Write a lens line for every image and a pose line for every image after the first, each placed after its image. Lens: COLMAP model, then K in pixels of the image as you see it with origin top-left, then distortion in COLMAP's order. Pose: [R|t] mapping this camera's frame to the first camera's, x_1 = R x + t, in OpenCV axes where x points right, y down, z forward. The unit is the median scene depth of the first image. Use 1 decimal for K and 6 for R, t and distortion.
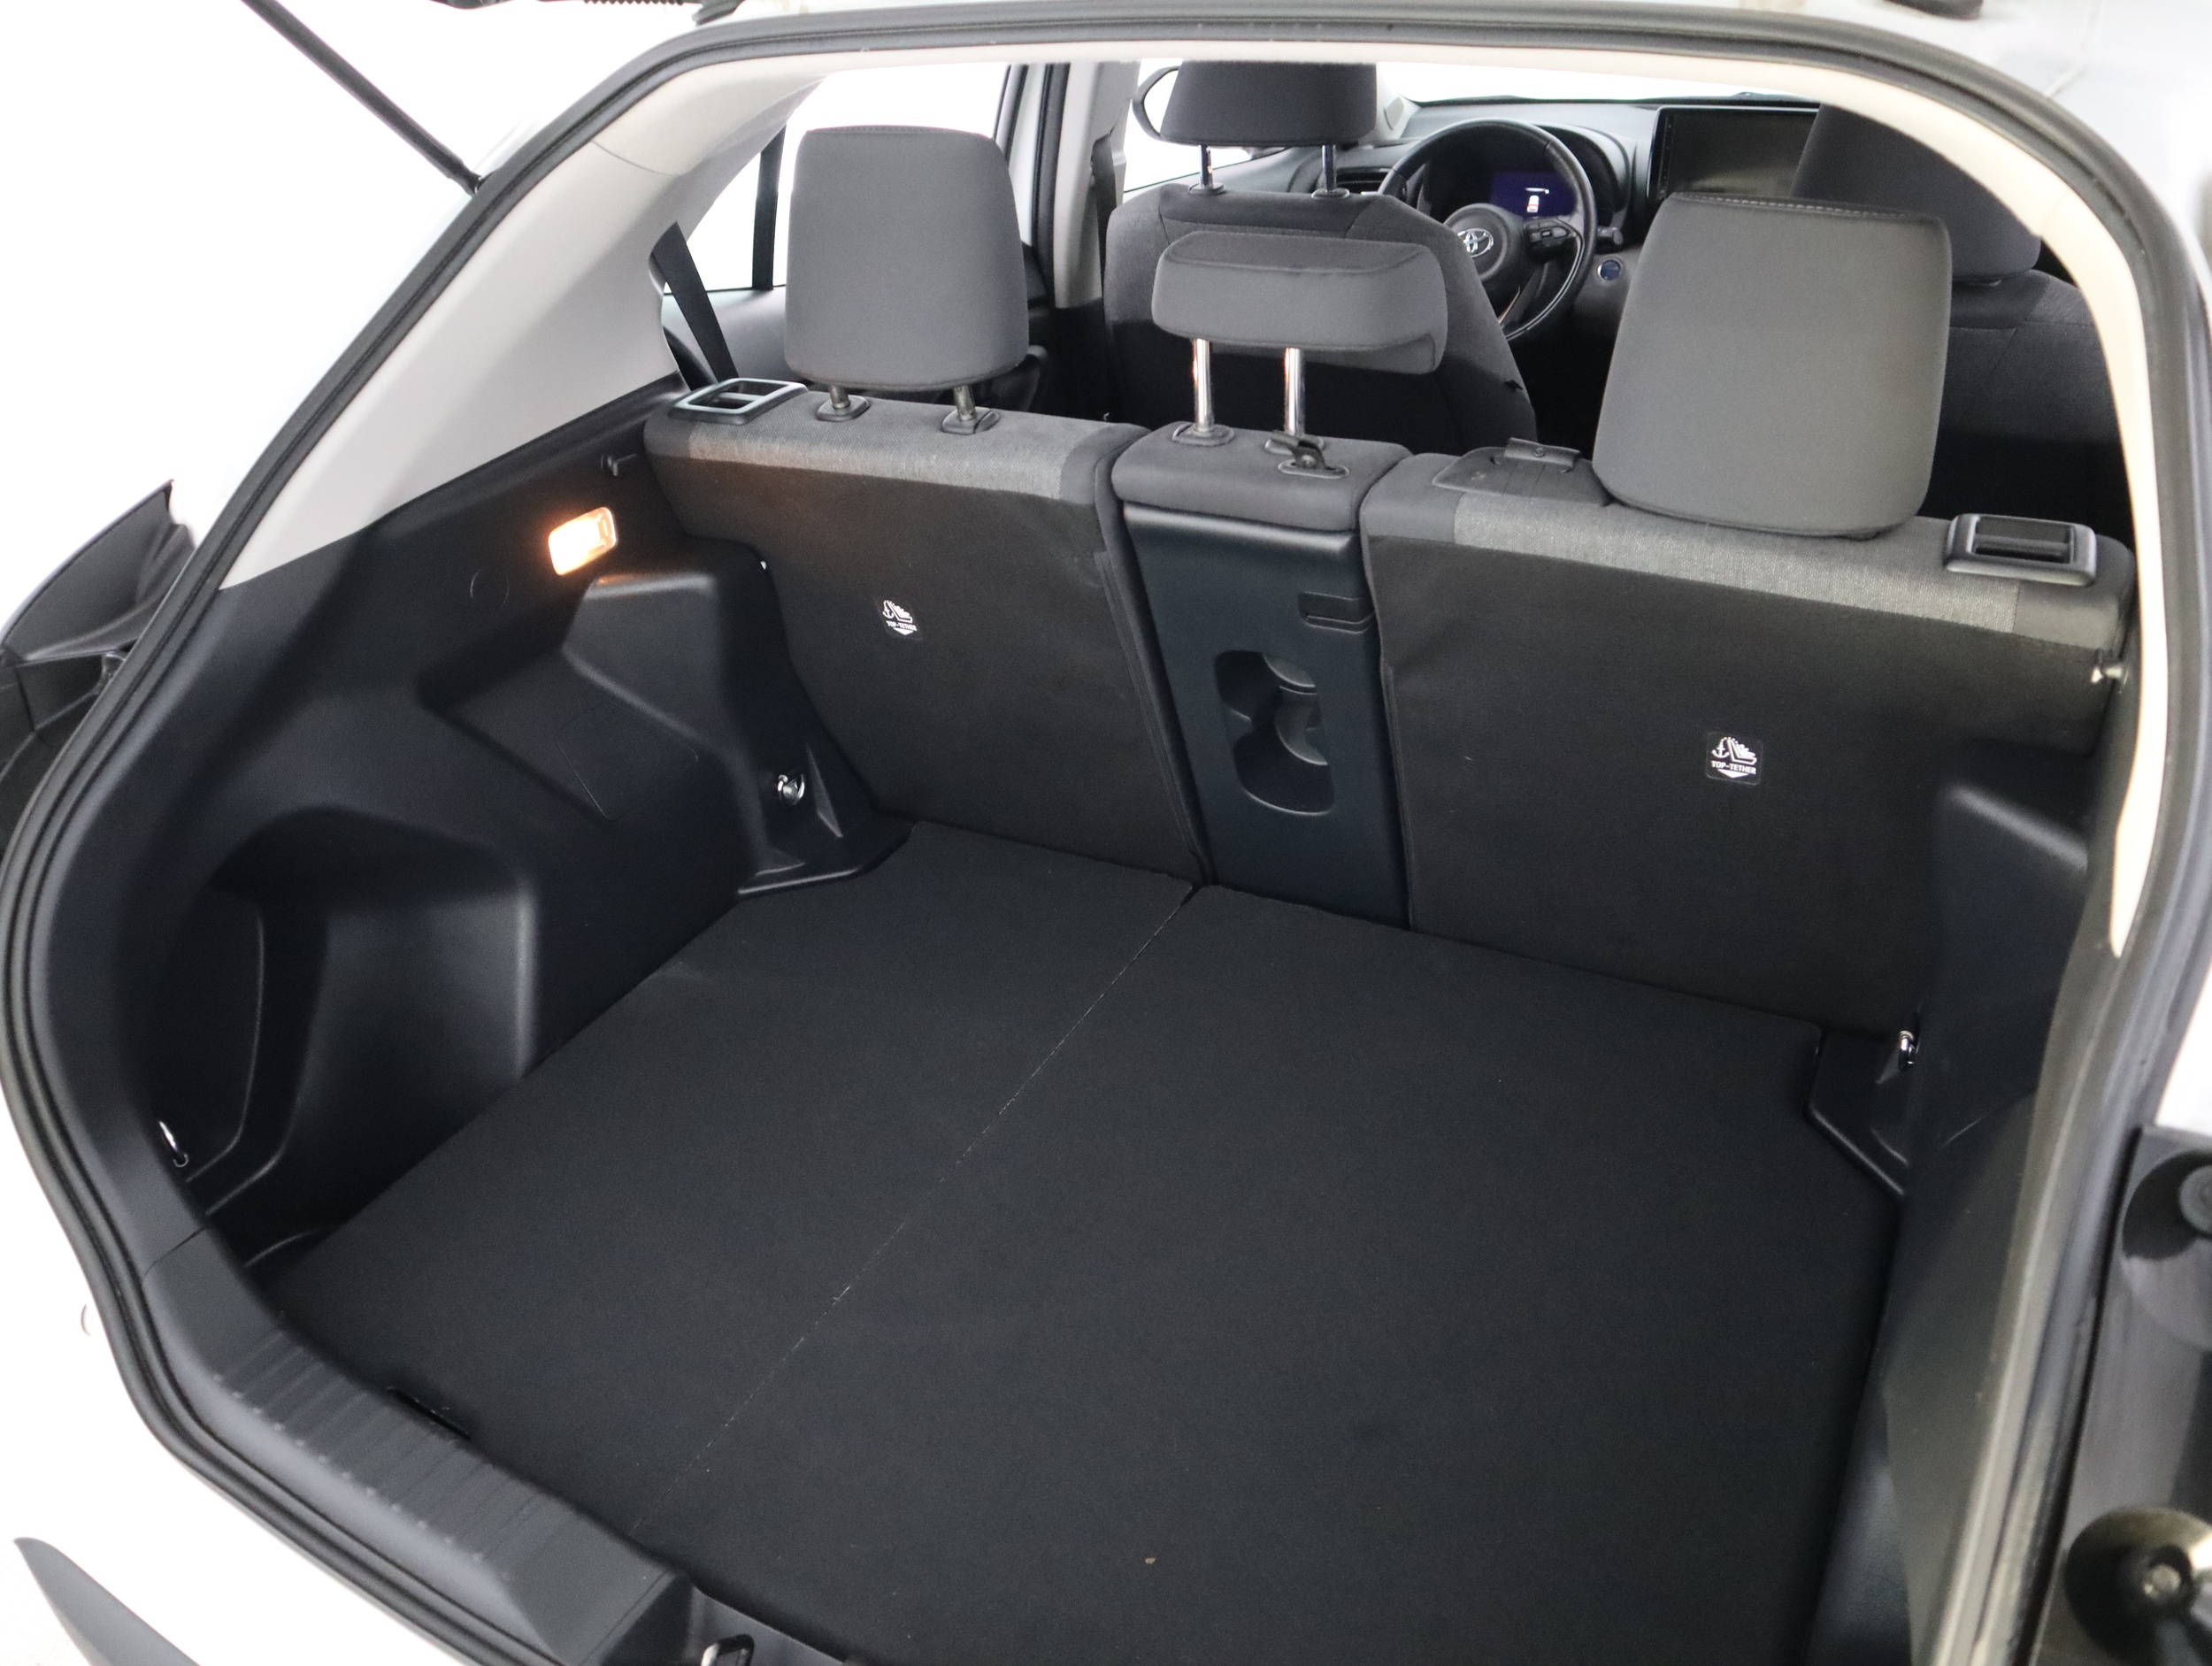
lens RADIAL K [[1727.7, 0, 1106.0], [0, 1727.7, 833.0], [0, 0, 1]] dist [-0.116778, 0.074886]
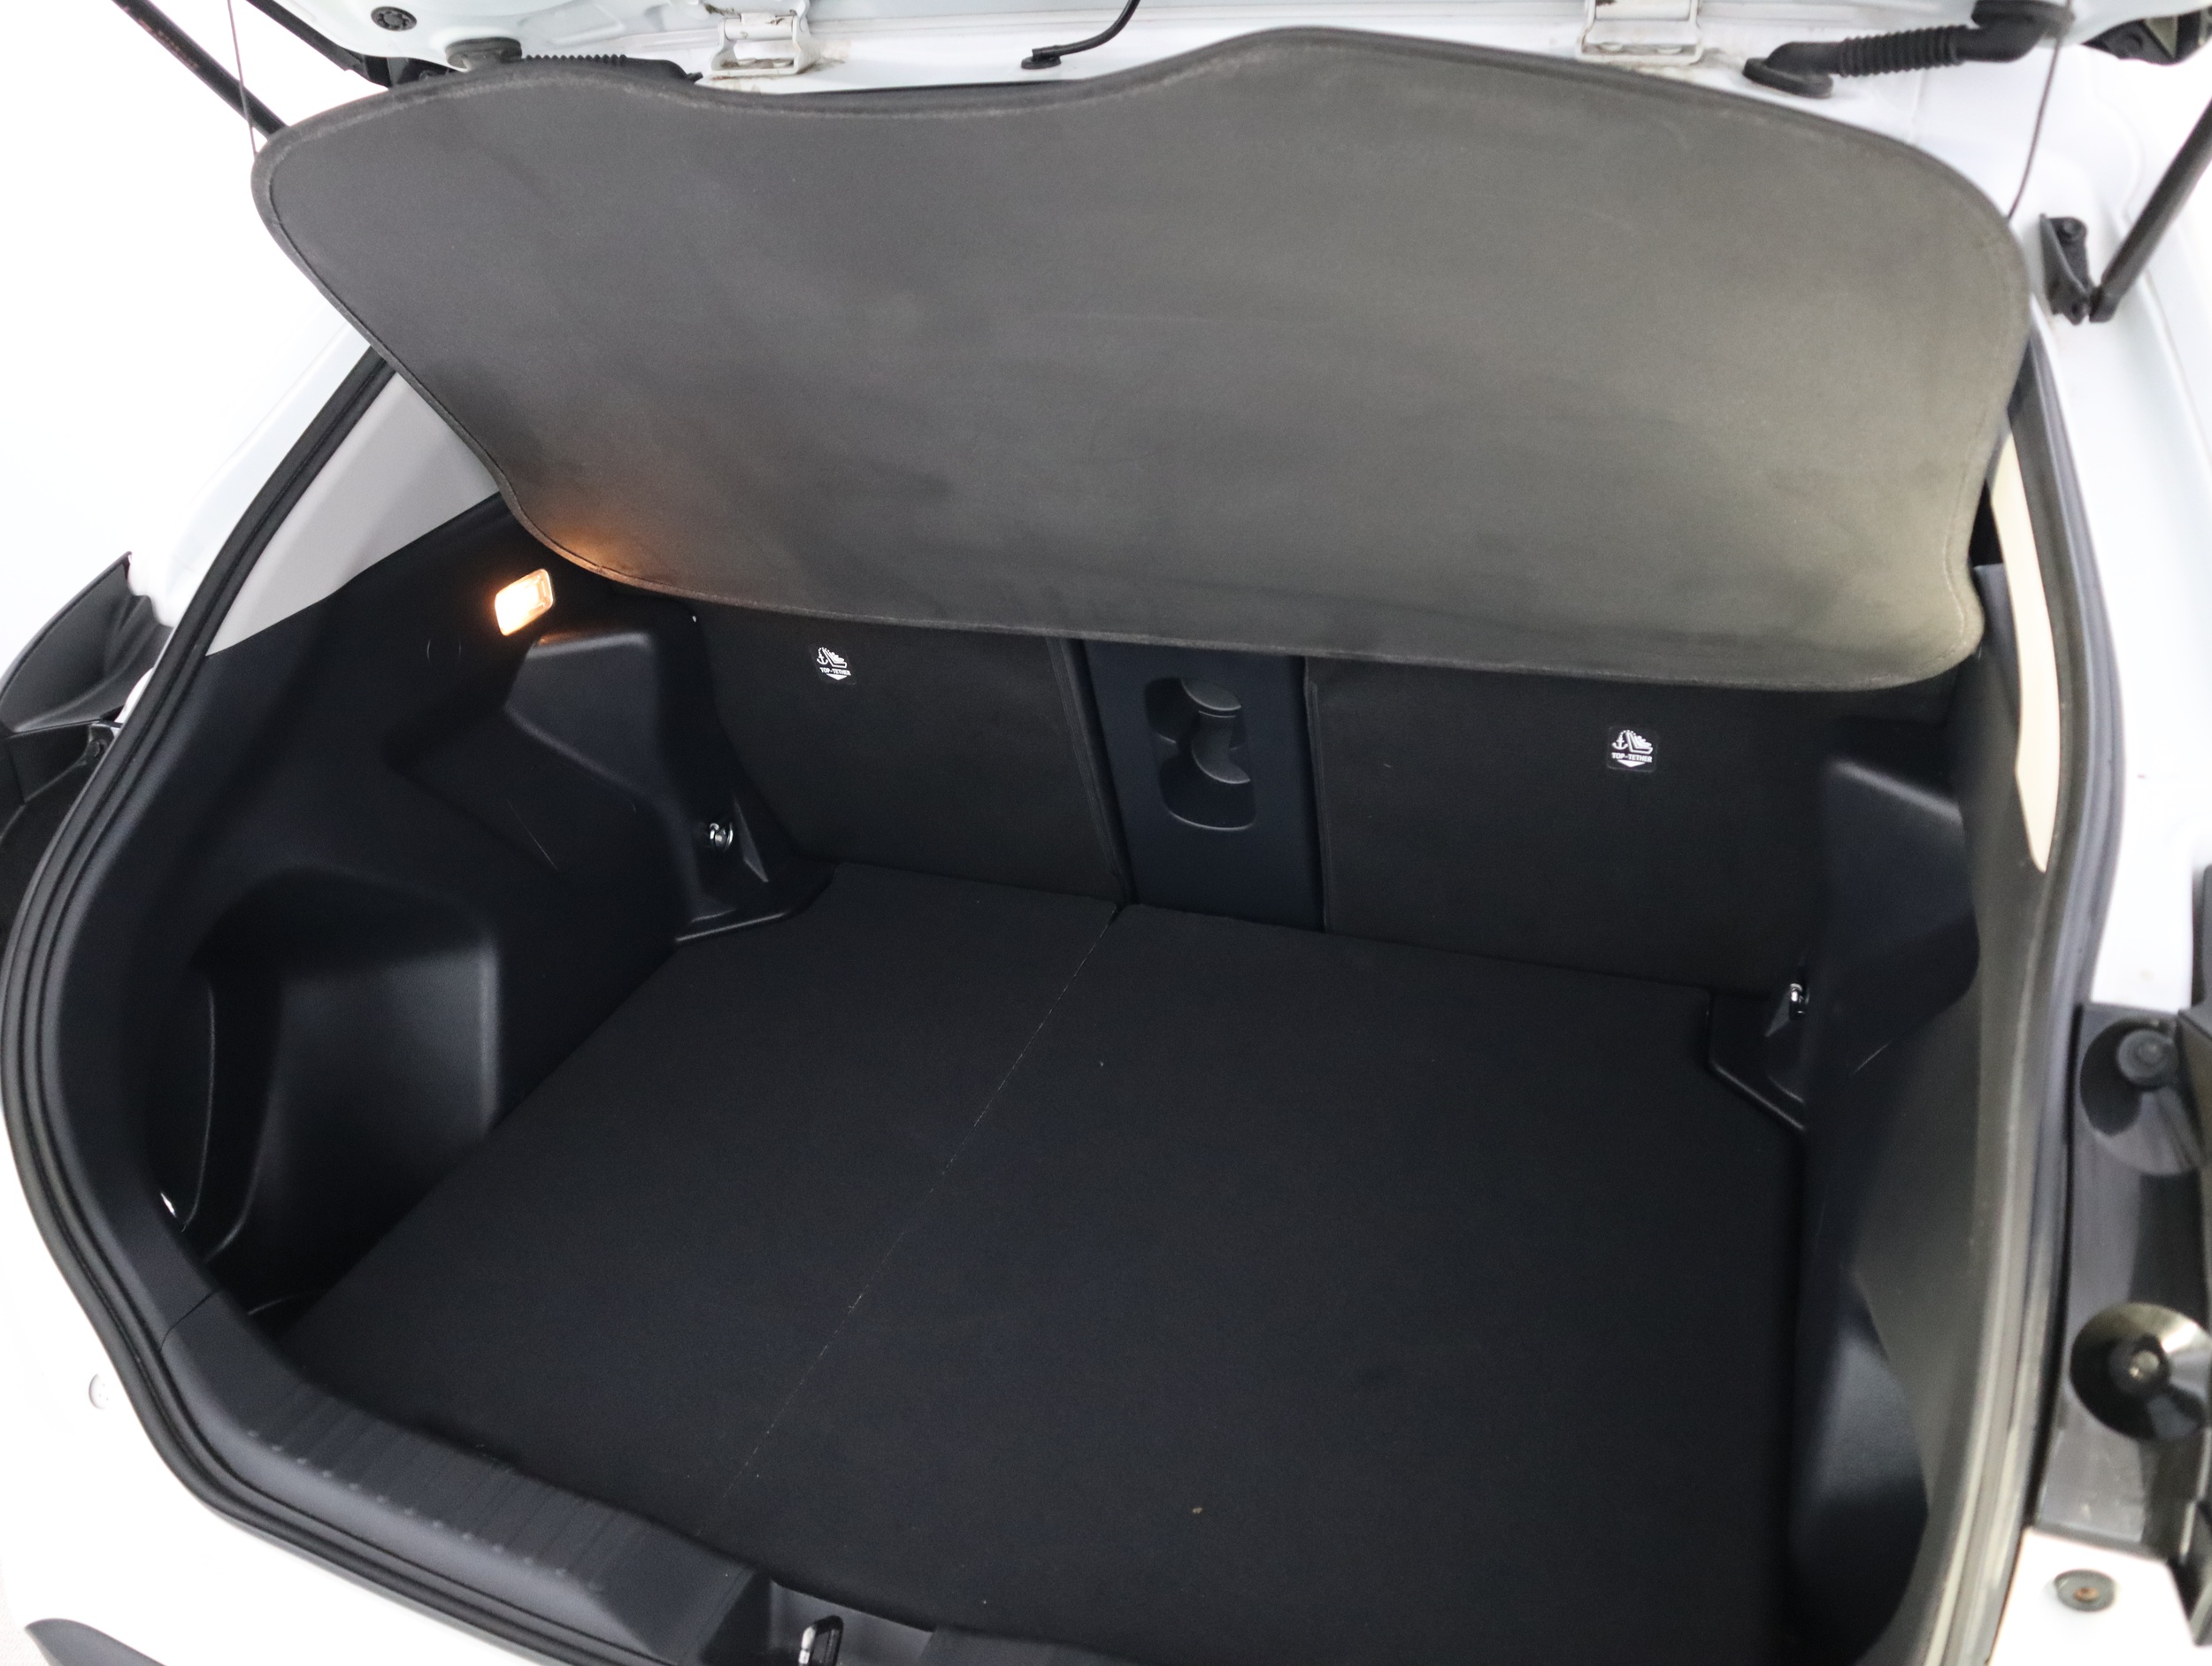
lens RADIAL K [[1713.1, 0, 1106.0], [0, 1713.1, 833.0], [0, 0, 1]] dist [-0.124163, 0.075749]
pose [[0.990470, -0.055930, 0.125859, -0.113047], [0.060248, 0.997709, -0.030766, 0.023820], [-0.123850, 0.038056, 0.991571, -0.053760]]
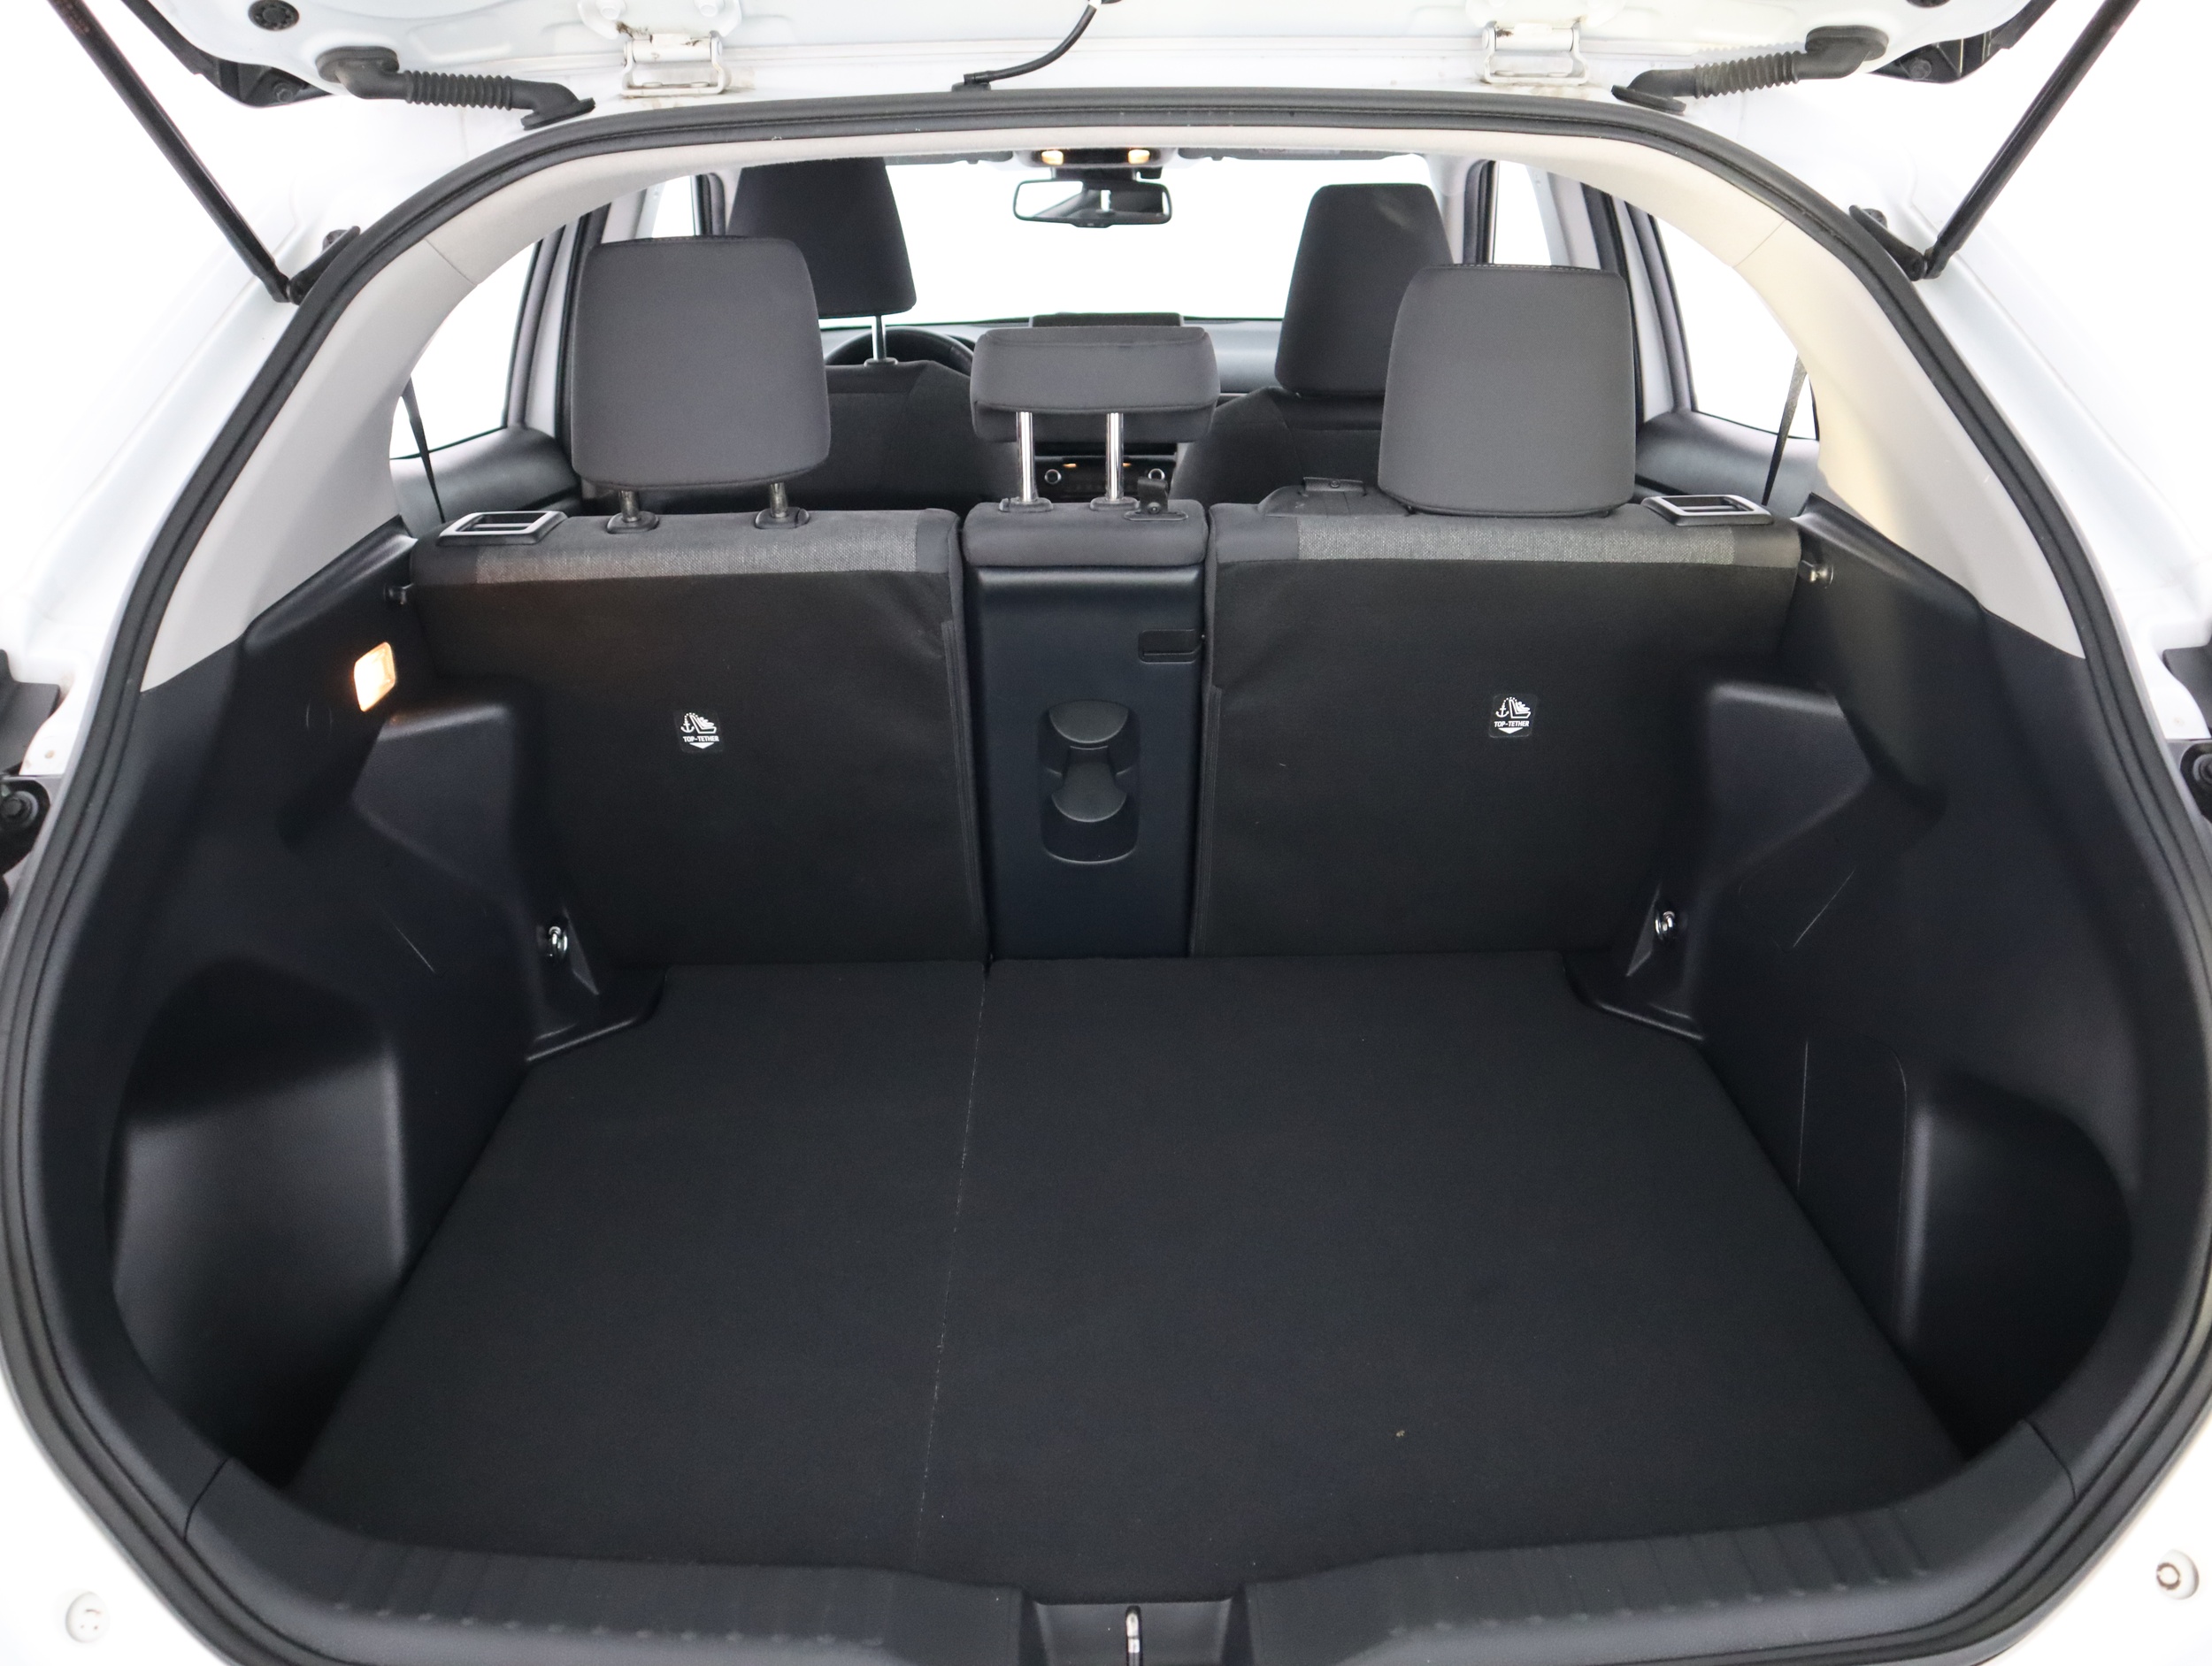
lens RADIAL K [[1727.7, 0, 1106.0], [0, 1727.7, 833.0], [0, 0, 1]] dist [-0.116778, 0.074886]
pose [[0.878570, -0.137110, 0.457511, -0.460313], [0.210446, 0.971039, -0.113118, 0.114924], [-0.428751, 0.195663, 0.881980, 0.048010]]
